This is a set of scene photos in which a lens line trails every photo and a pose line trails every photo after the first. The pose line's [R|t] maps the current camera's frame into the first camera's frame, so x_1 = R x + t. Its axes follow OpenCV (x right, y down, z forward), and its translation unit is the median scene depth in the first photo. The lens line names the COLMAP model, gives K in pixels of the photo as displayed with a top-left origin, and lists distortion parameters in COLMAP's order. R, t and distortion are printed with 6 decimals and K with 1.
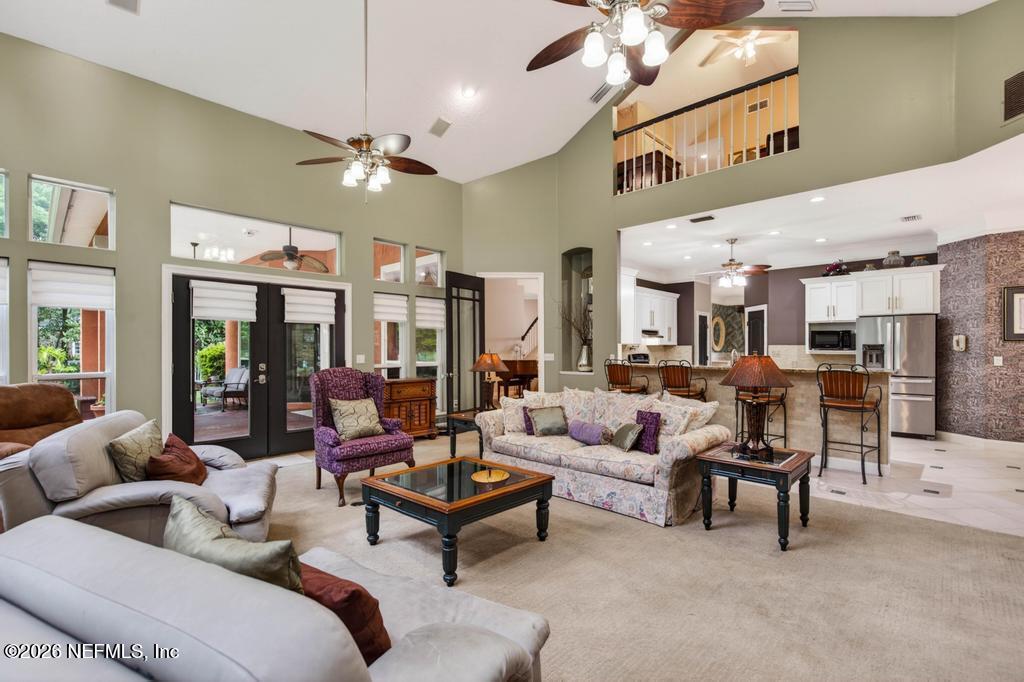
lens RADIAL K [[460.8, 0, 512.0], [0, 460.8, 341.0], [0, 0, 1]] dist [-0.000671, 0.000582]
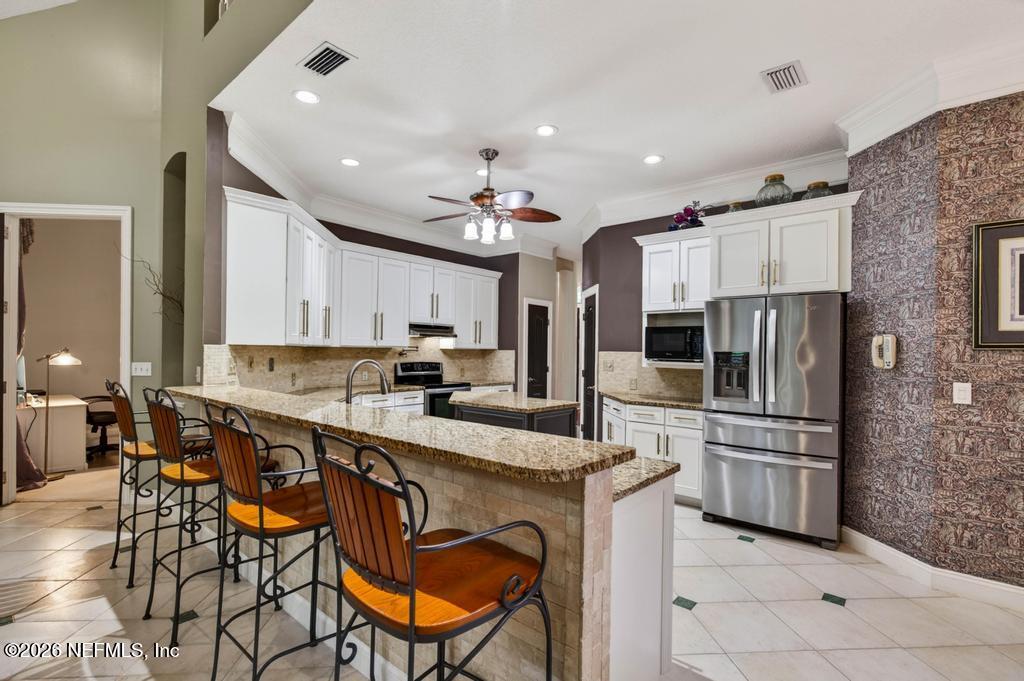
lens RADIAL K [[468.7, 0, 515.0], [0, 468.7, 342.4], [0, 0, 1]] dist [-0.000801, -0.000137]
pose [[0.997479, 0.013687, 0.069630, 0.505115], [-0.013446, 0.999902, -0.003936, 0.001856], [-0.069677, 0.002989, 0.997565, 0.493735]]
